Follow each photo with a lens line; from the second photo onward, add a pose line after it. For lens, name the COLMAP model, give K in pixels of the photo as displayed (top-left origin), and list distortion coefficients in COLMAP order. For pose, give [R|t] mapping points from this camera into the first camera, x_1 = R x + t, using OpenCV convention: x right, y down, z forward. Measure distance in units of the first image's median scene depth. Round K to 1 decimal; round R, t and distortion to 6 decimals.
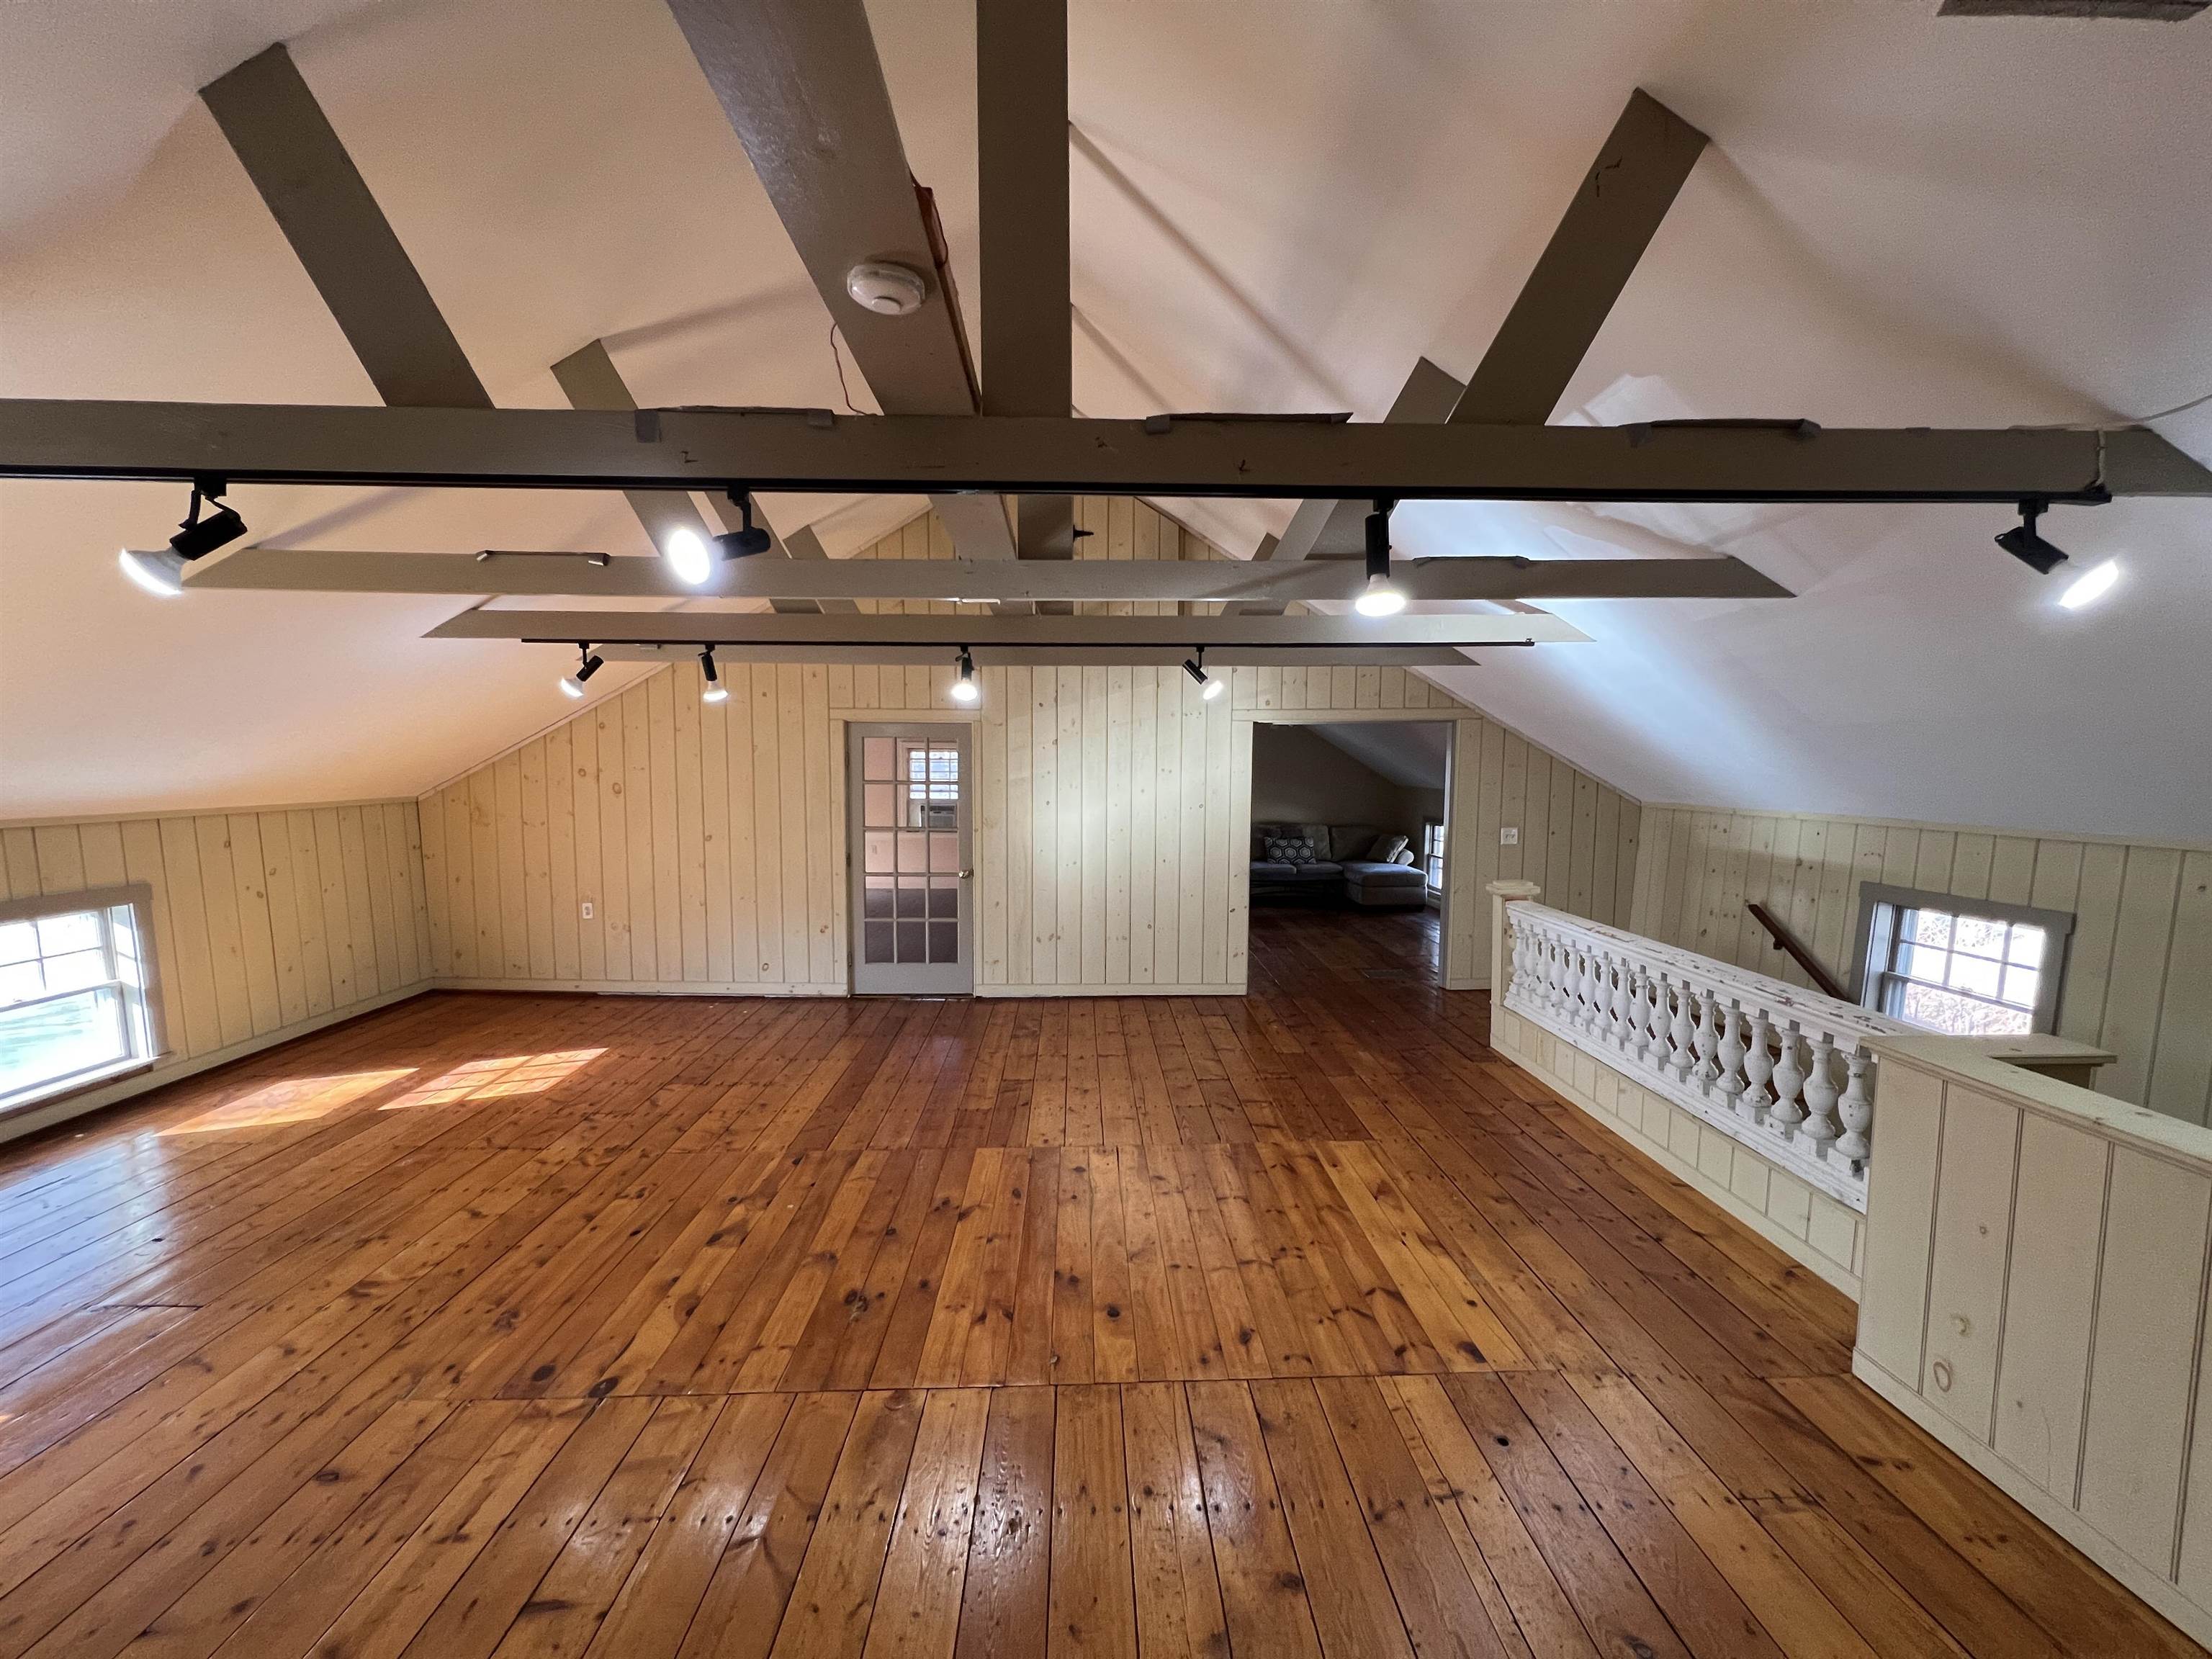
lens RADIAL K [[890.5, 0, 1099.6], [0, 890.5, 835.7], [0, 0, 1]] dist [-0.001252, 0.000239]
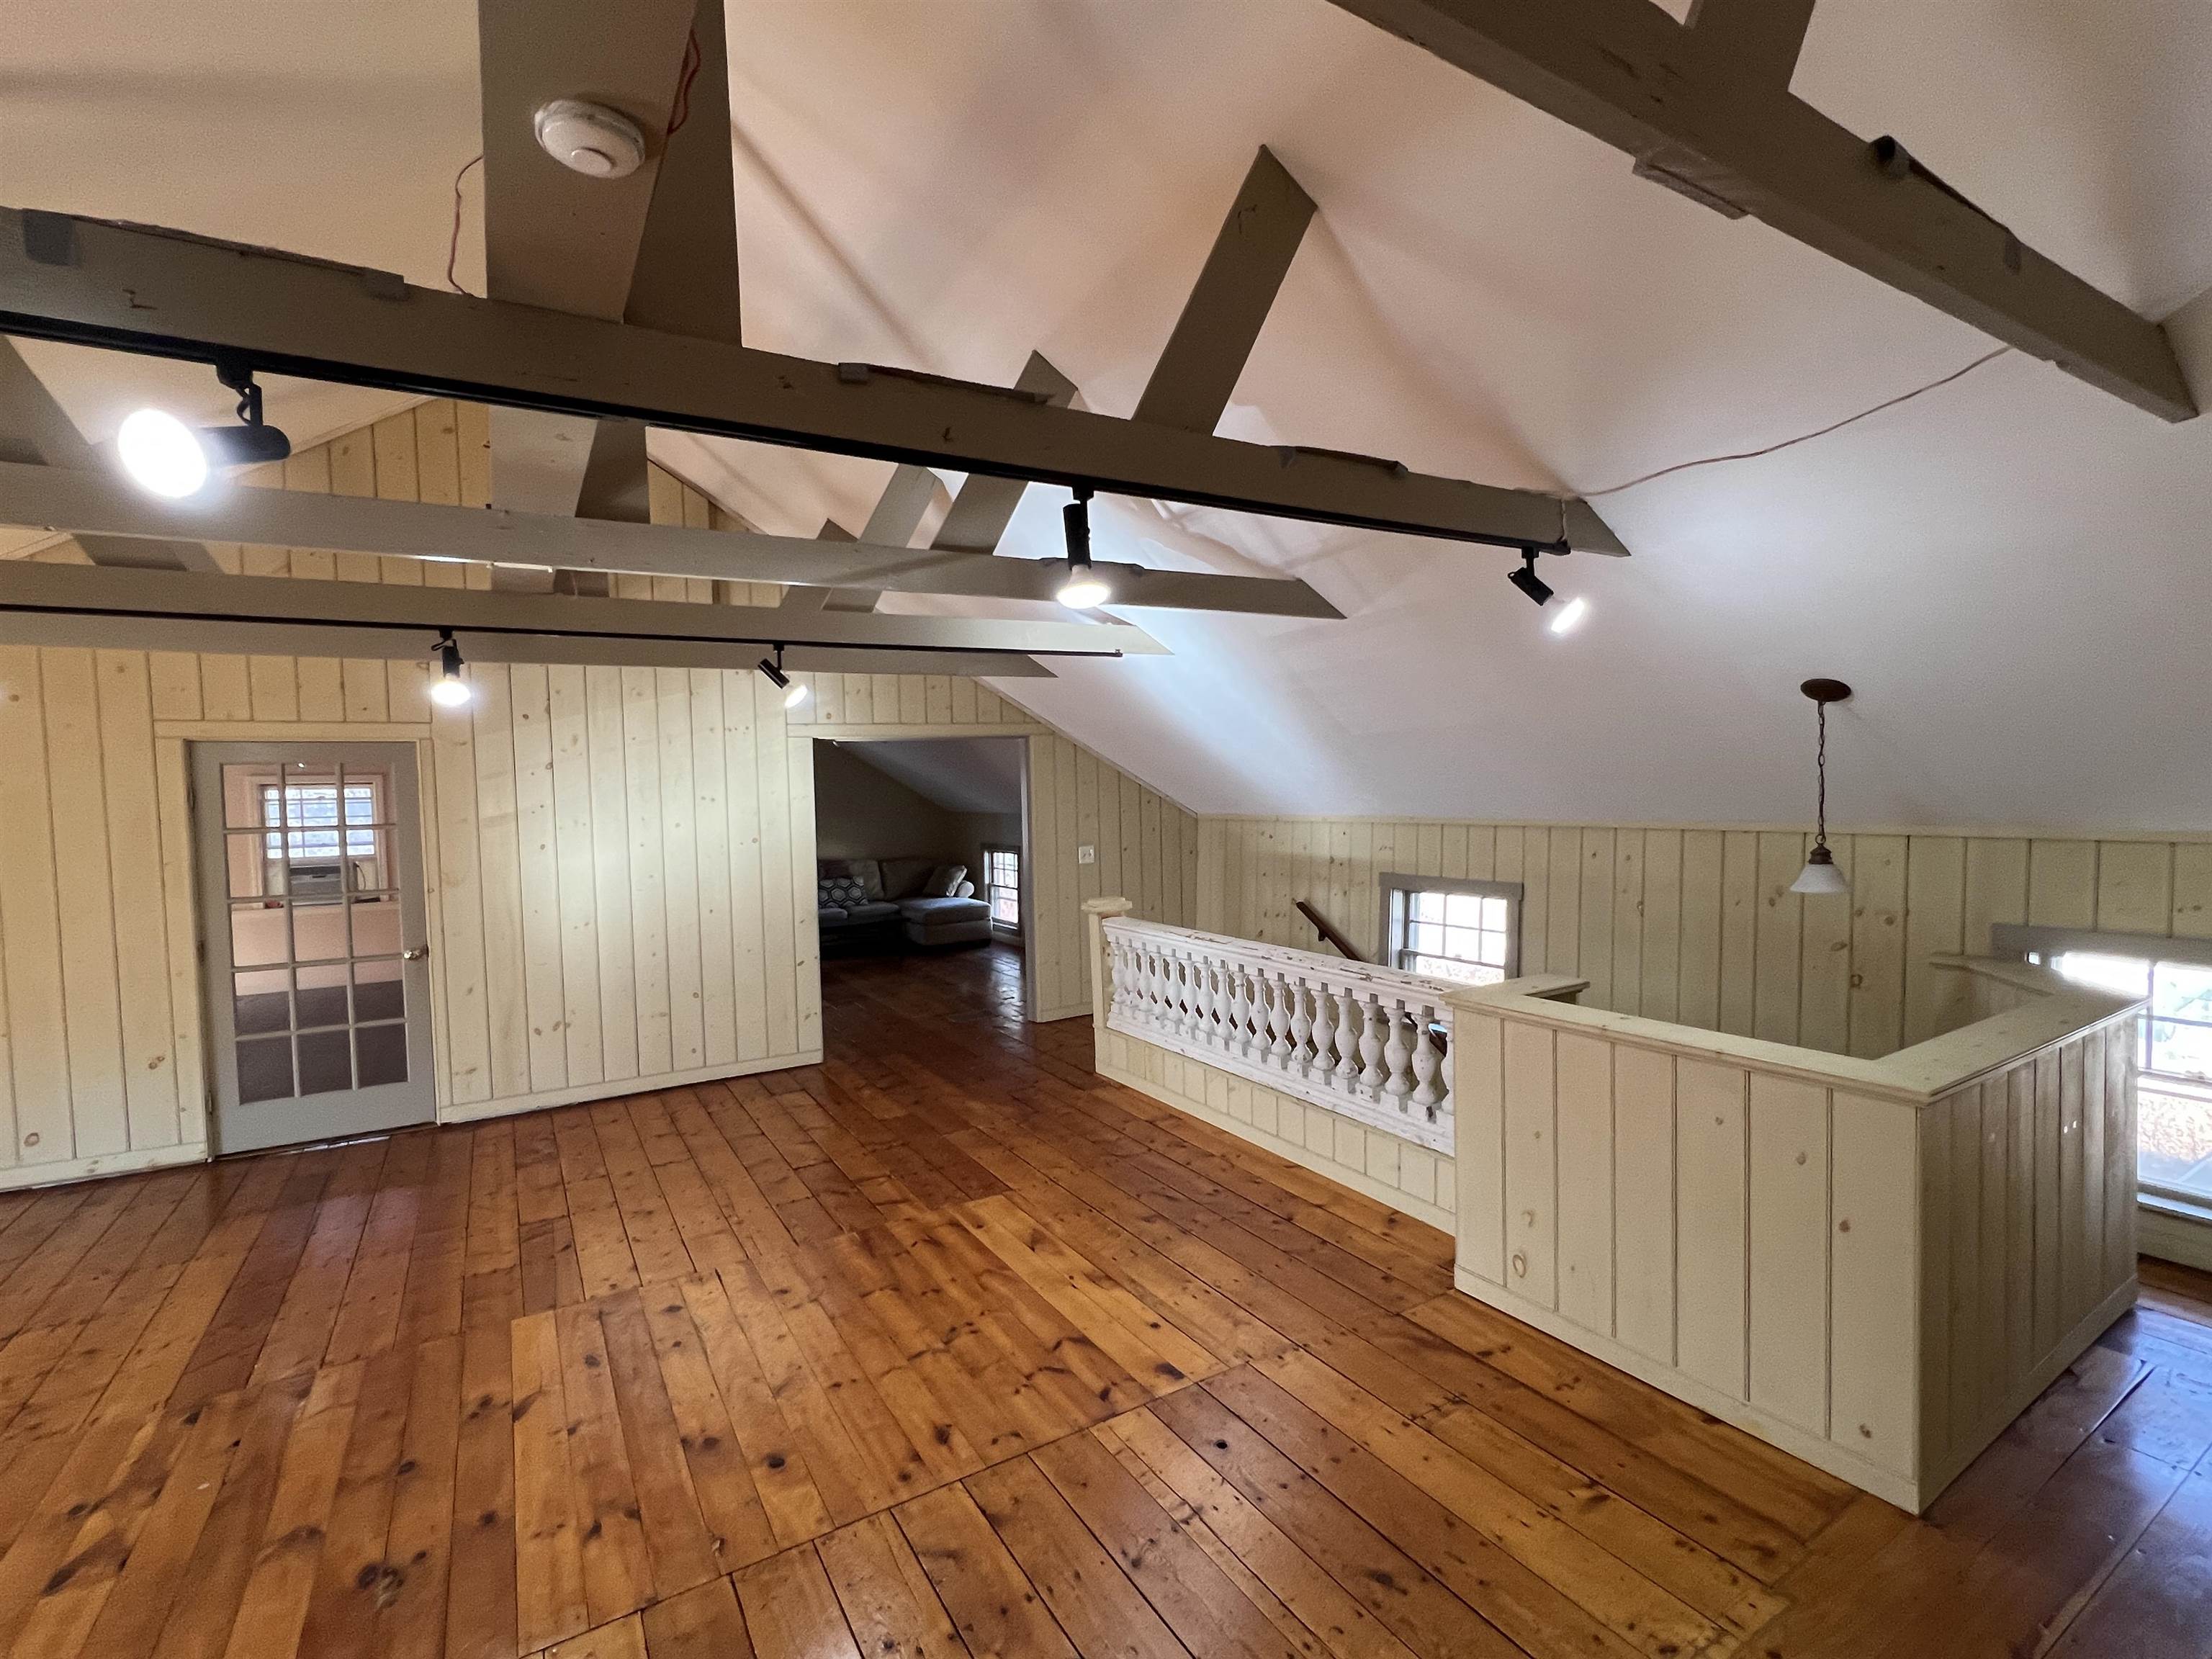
lens RADIAL K [[1033.1, 0, 1111.1], [0, 1033.1, 835.4], [0, 0, 1]] dist [-0.004734, 0.002109]
pose [[0.871319, -0.049940, 0.488168, -0.131894], [0.070516, 0.997226, -0.023845, 0.016567], [-0.485623, 0.055201, 0.872424, 0.014918]]
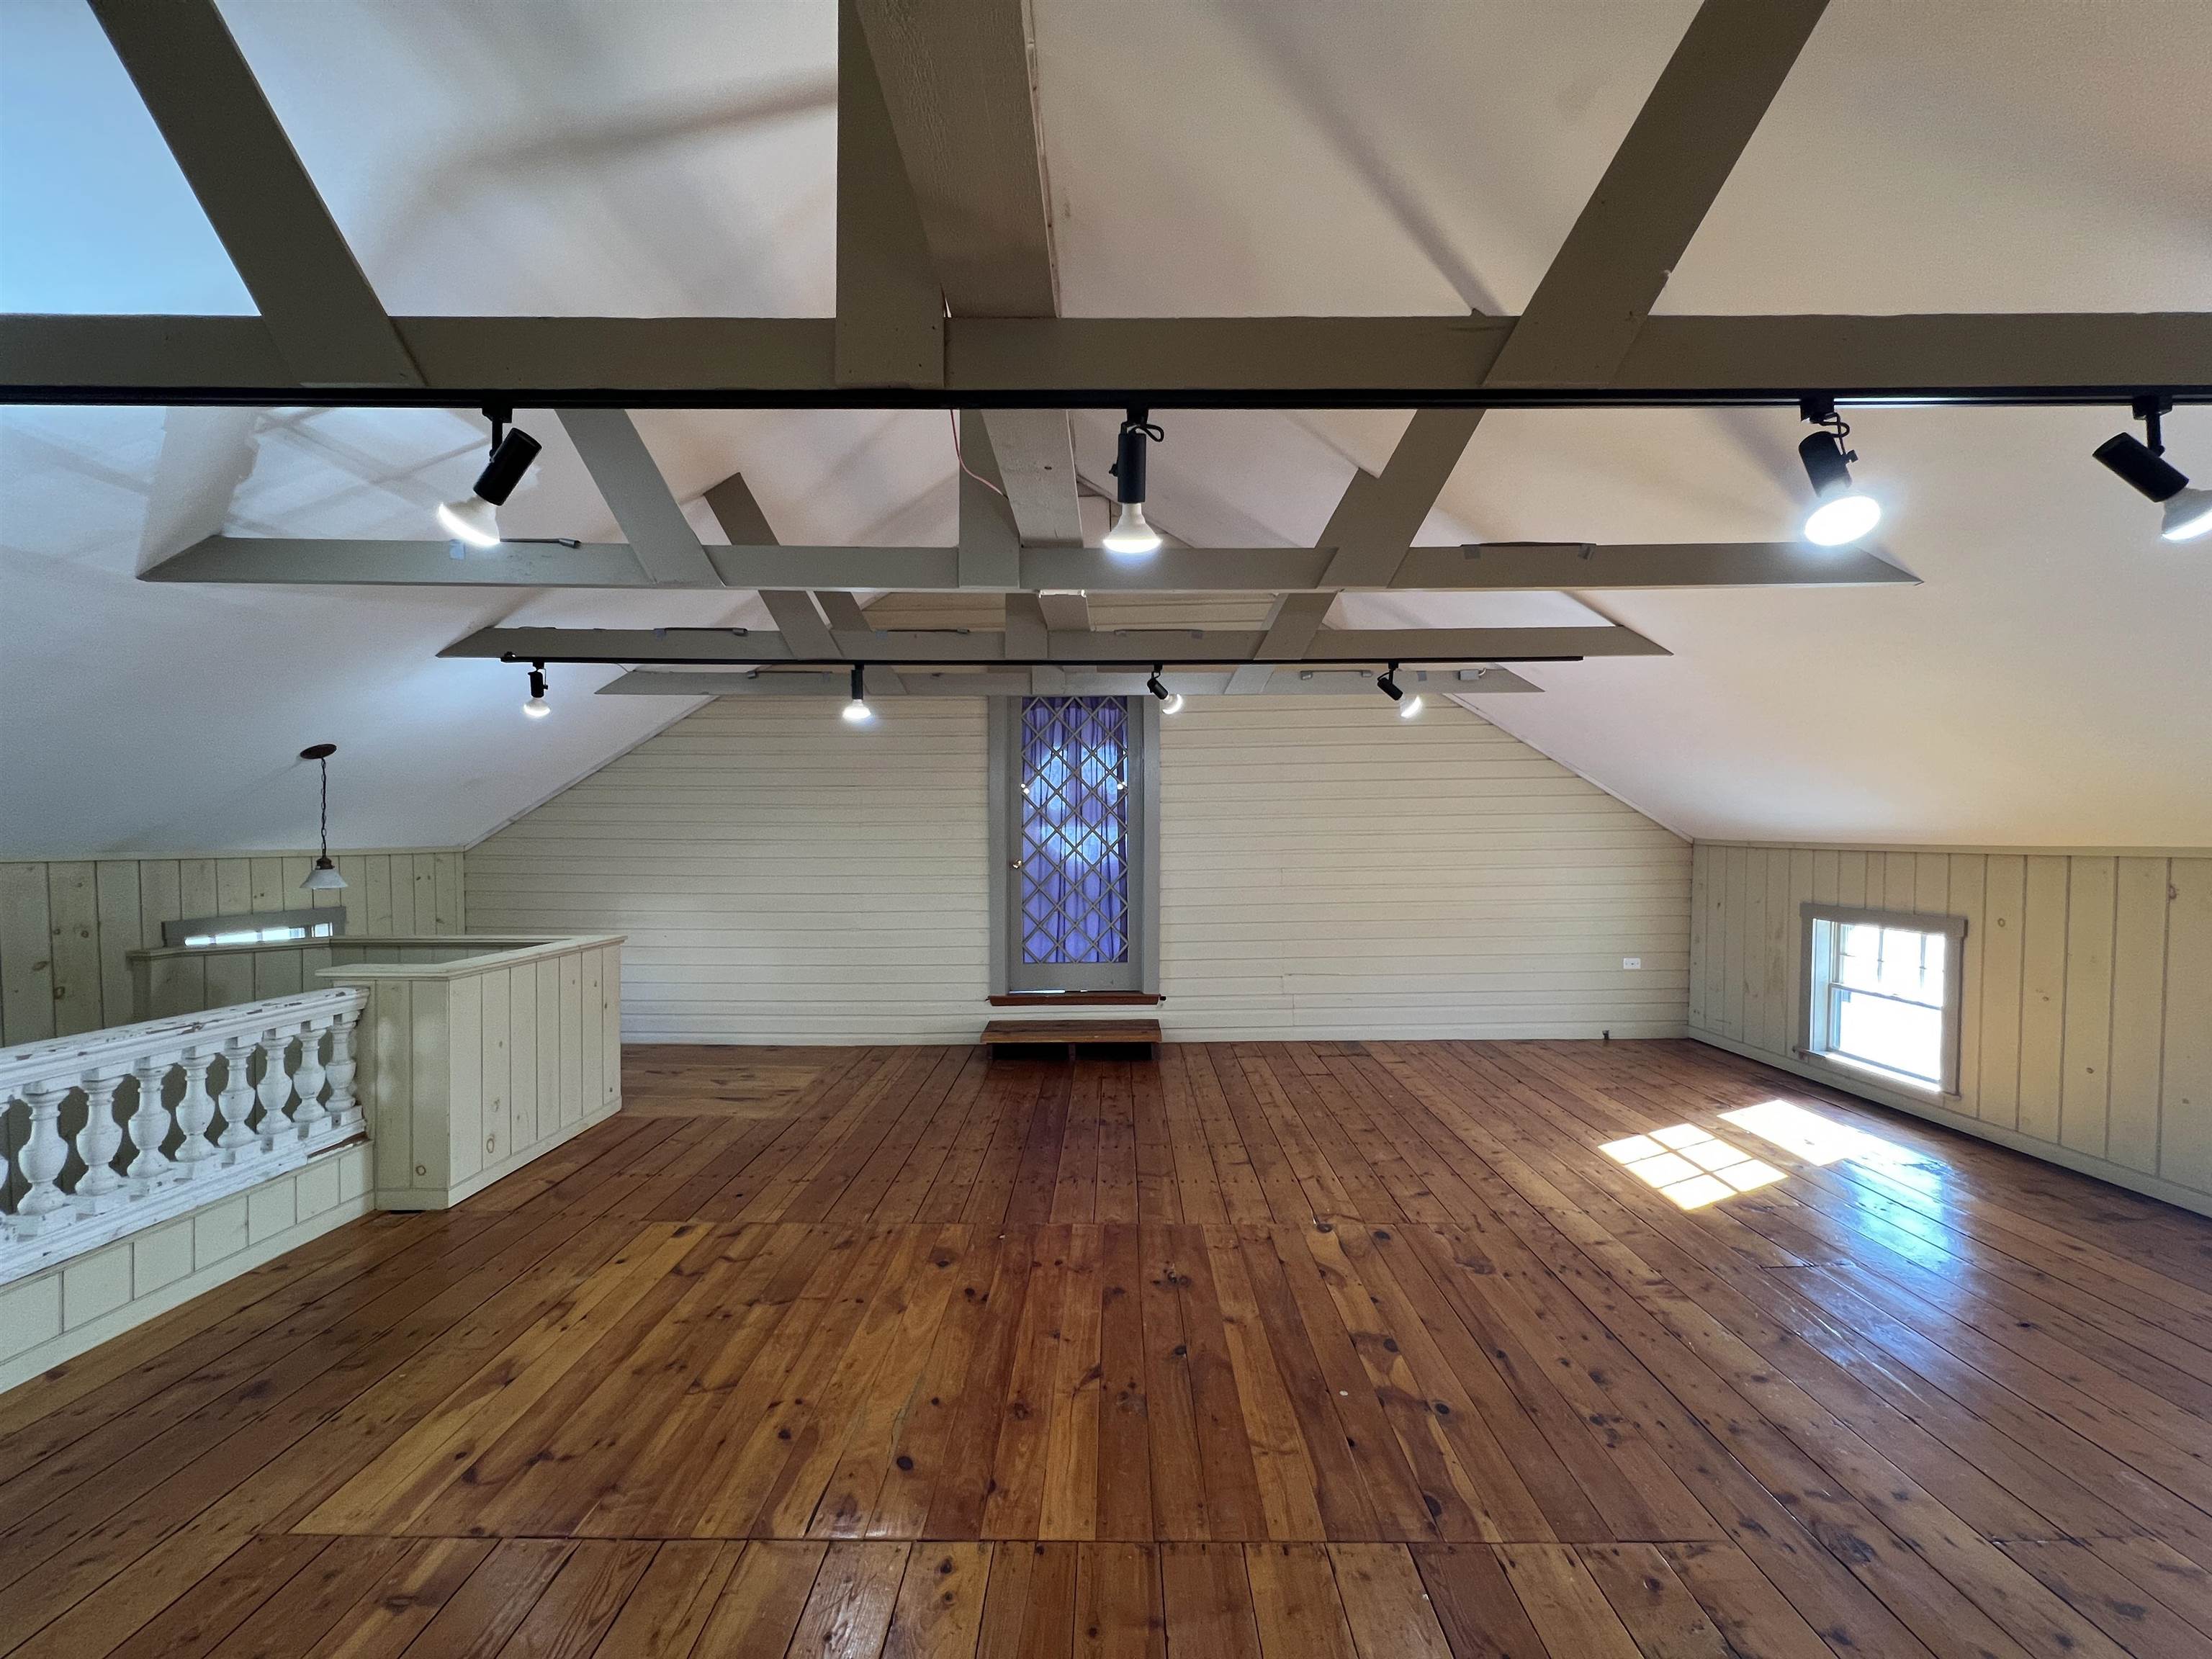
lens RADIAL K [[890.5, 0, 1099.2], [0, 890.5, 844.9], [0, 0, 1]] dist [-0.001252, 0.000239]
pose [[-0.999198, -0.001340, 0.040007, -0.205825], [0.002508, 0.995382, 0.095964, -0.089730], [-0.039951, 0.095988, -0.994580, 1.869218]]
